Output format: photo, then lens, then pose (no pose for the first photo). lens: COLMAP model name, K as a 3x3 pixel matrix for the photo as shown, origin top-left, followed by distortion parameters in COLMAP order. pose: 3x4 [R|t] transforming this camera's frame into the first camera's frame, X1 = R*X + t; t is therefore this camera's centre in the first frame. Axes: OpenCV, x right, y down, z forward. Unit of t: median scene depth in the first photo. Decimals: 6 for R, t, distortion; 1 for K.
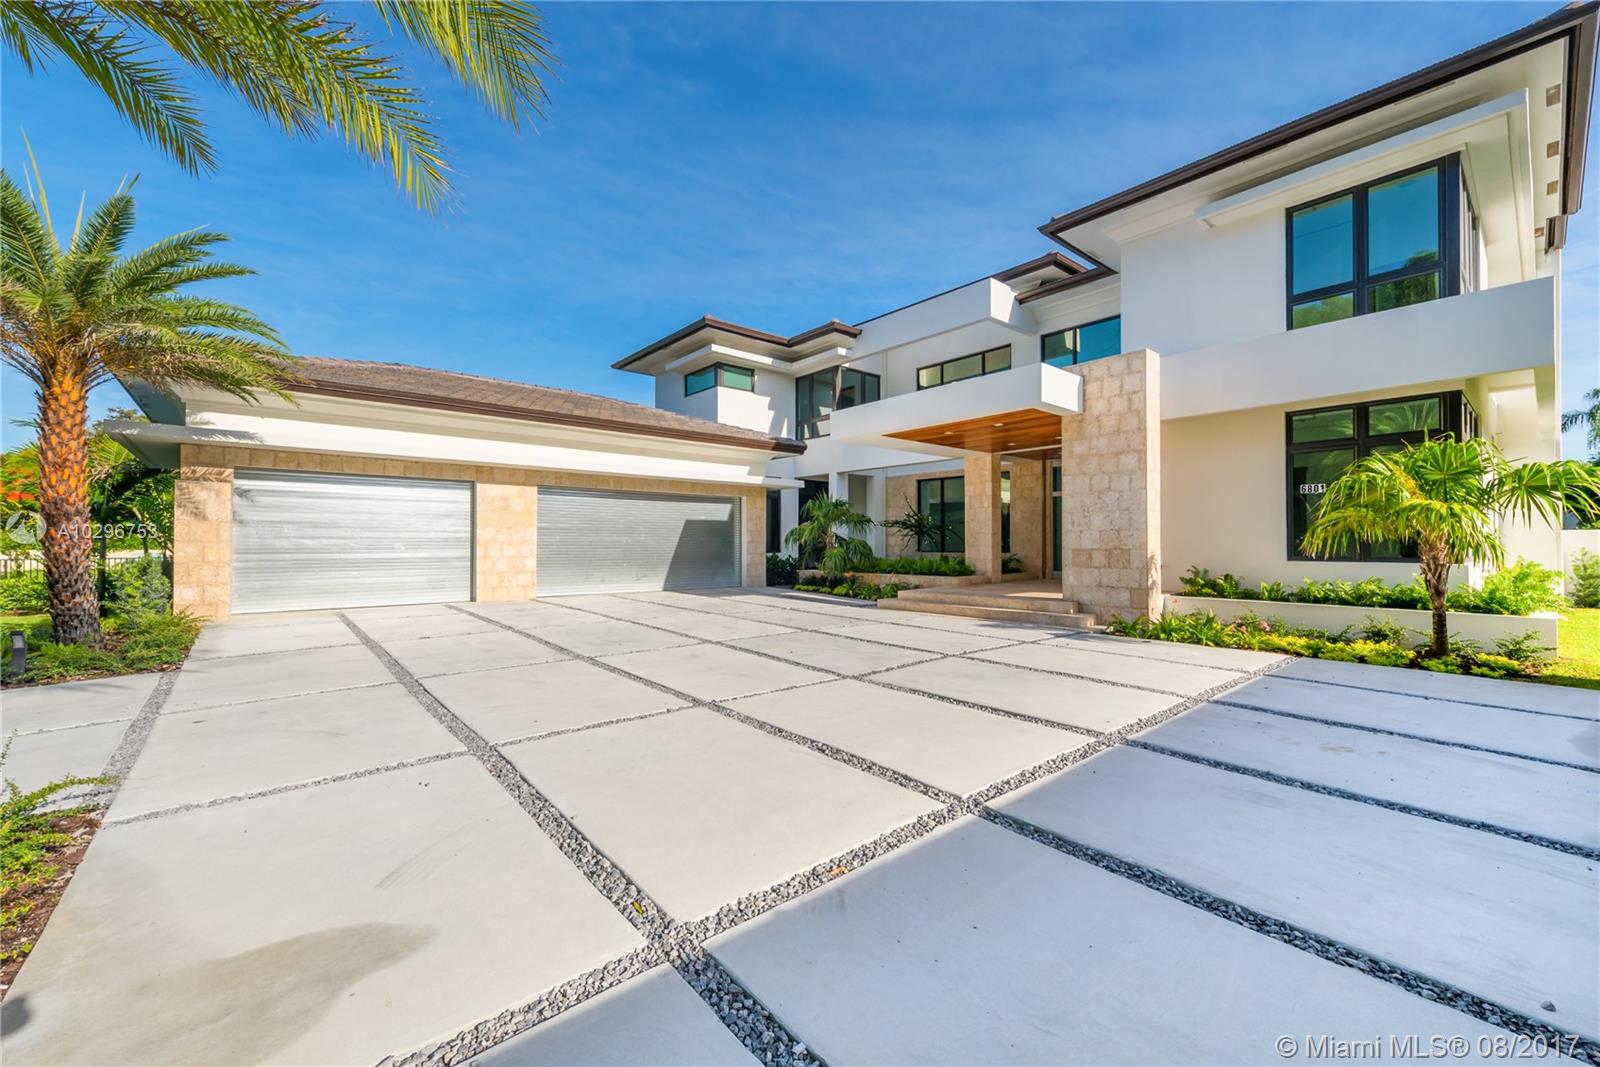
lens RADIAL K [[627.0, 0, 800.1], [0, 627.0, 553.2], [0, 0, 1]] dist [0.017392, -0.000077]
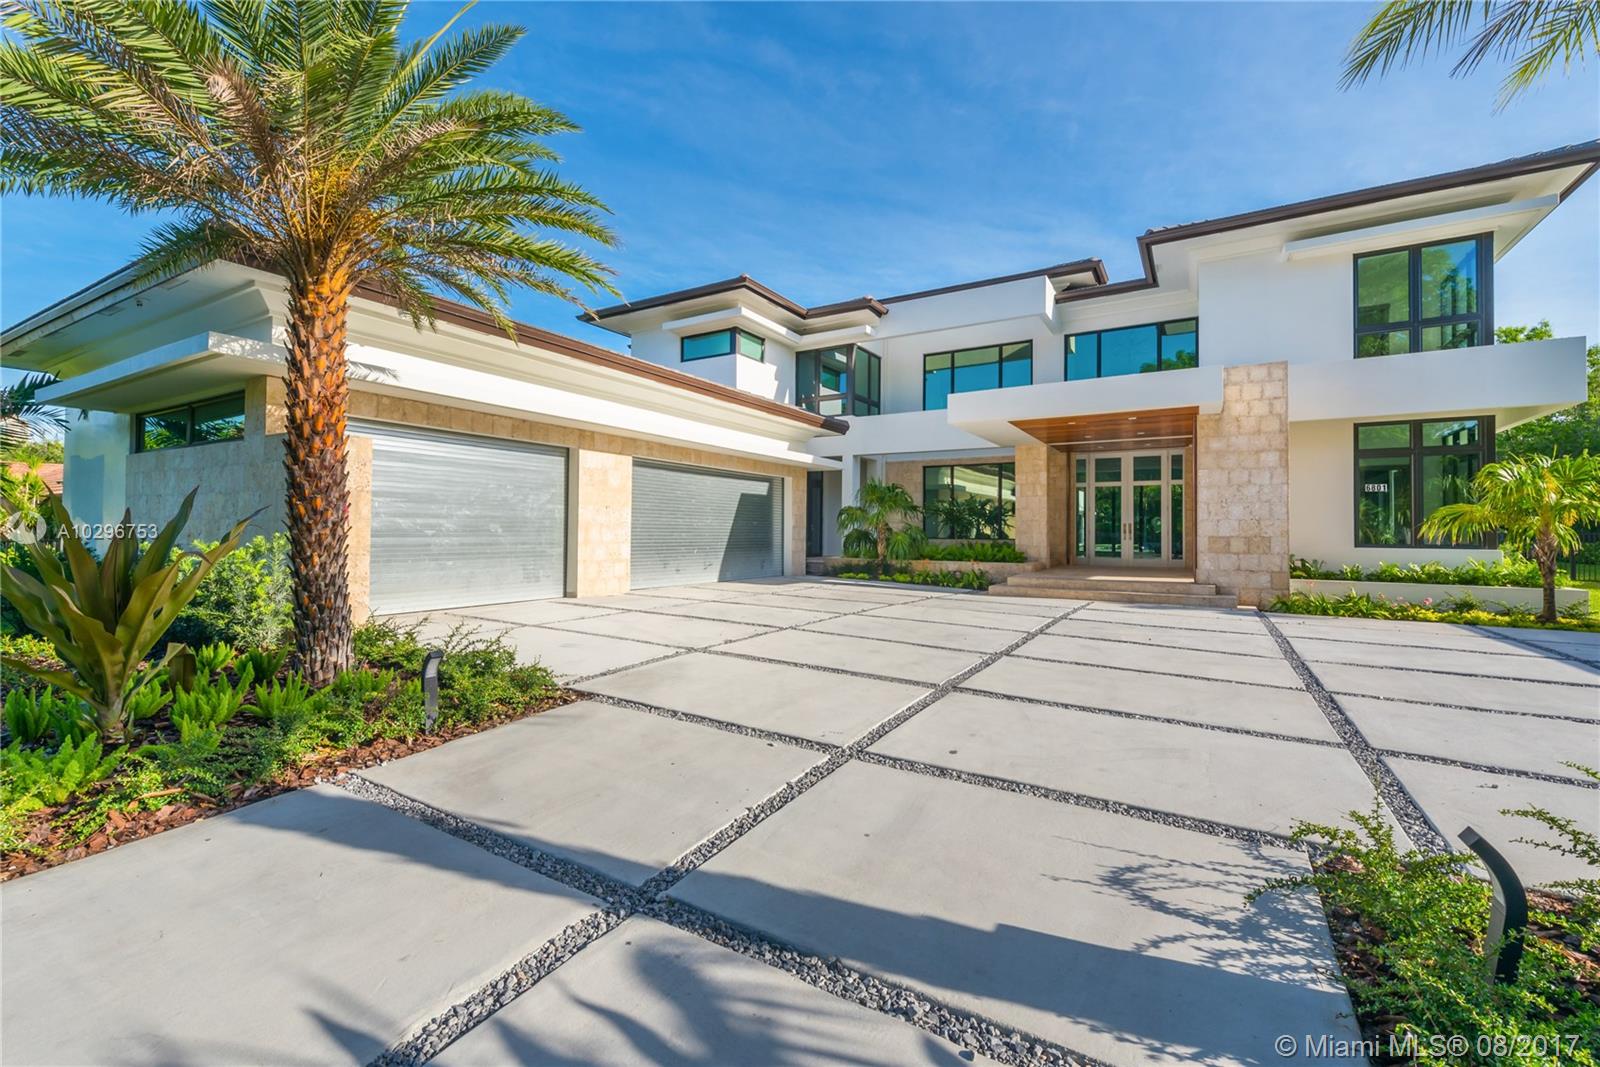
lens RADIAL K [[663.7, 0, 800.0], [0, 663.7, 533.5], [0, 0, 1]] dist [0.022628, 0.000217]
pose [[0.948216, 0.007044, 0.317547, -0.508622], [-0.004006, 0.999940, -0.010218, 0.002358], [-0.317599, 0.008417, 0.948188, 0.102094]]
